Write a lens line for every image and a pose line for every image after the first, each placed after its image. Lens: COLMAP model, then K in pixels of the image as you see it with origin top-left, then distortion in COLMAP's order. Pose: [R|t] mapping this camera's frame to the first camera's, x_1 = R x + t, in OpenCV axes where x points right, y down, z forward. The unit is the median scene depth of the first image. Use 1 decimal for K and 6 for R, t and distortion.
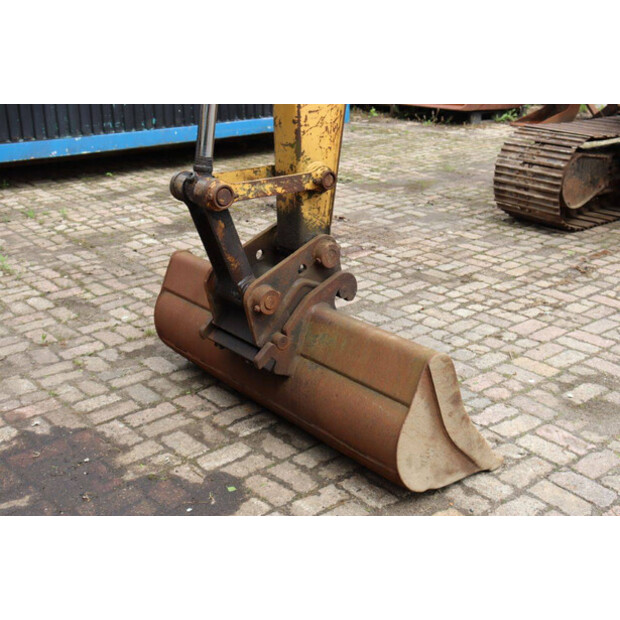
lens RADIAL K [[817.9, 0, 310.0], [0, 817.9, 308.7], [0, 0, 1]] dist [0.054426, 0.000000]
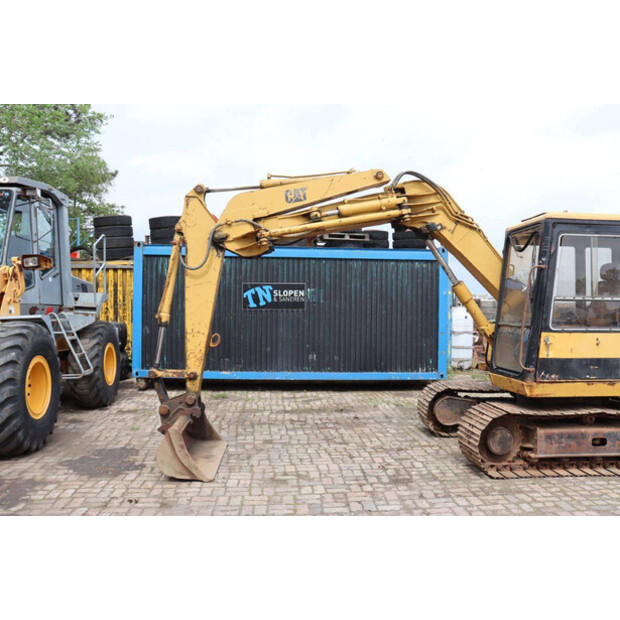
lens RADIAL K [[530.5, 0, 313.5], [0, 530.5, 306.7], [0, 0, 1]] dist [-0.140524, 0.120252]
pose [[0.820022, 0.011252, -0.572221, 1.461318], [-0.215229, 0.932481, -0.290098, 0.074122], [0.530321, 0.361045, 0.767077, -0.342805]]
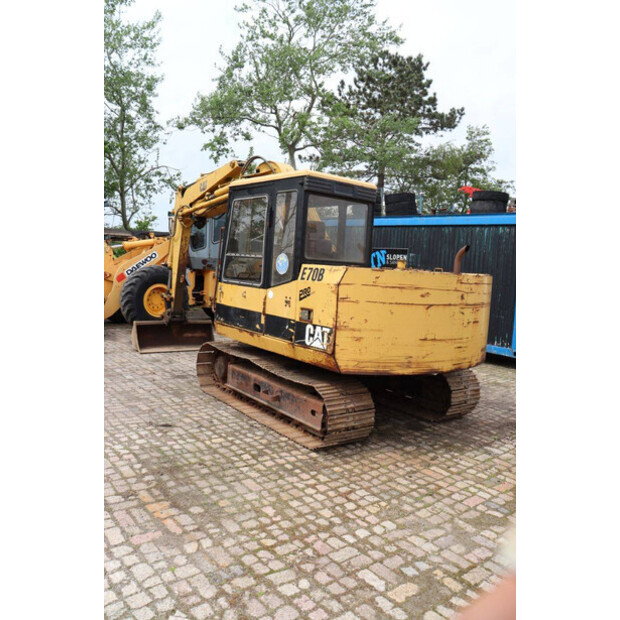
lens RADIAL K [[499.2, 0, 301.7], [0, 499.2, 306.2], [0, 0, 1]] dist [-0.143412, 0.036147]
pose [[-0.019678, 0.096238, -0.995164, 3.084062], [-0.405819, 0.908906, 0.095921, -0.735360], [0.913742, 0.405744, 0.021170, 1.674228]]
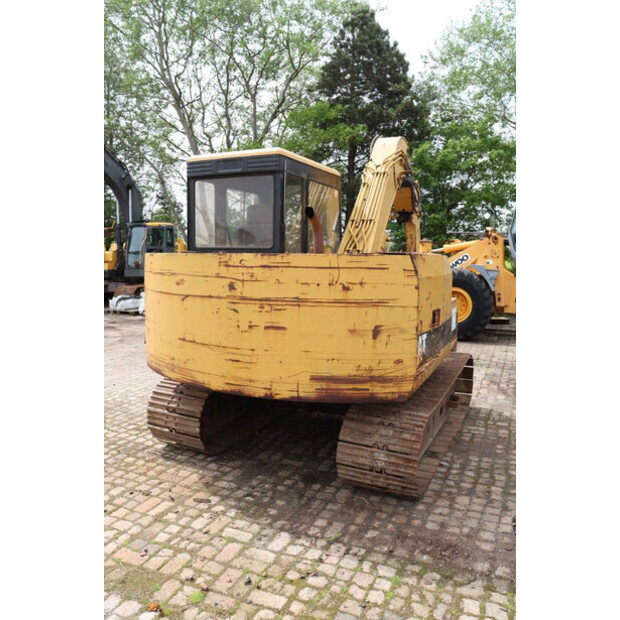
lens RADIAL K [[499.2, 0, 324.1], [0, 499.2, 308.0], [0, 0, 1]] dist [-0.143412, 0.036147]
pose [[-0.884841, 0.049183, -0.463289, 1.839941], [-0.166002, 0.895864, 0.412155, -1.252895], [0.435315, 0.441599, -0.784532, 3.111237]]
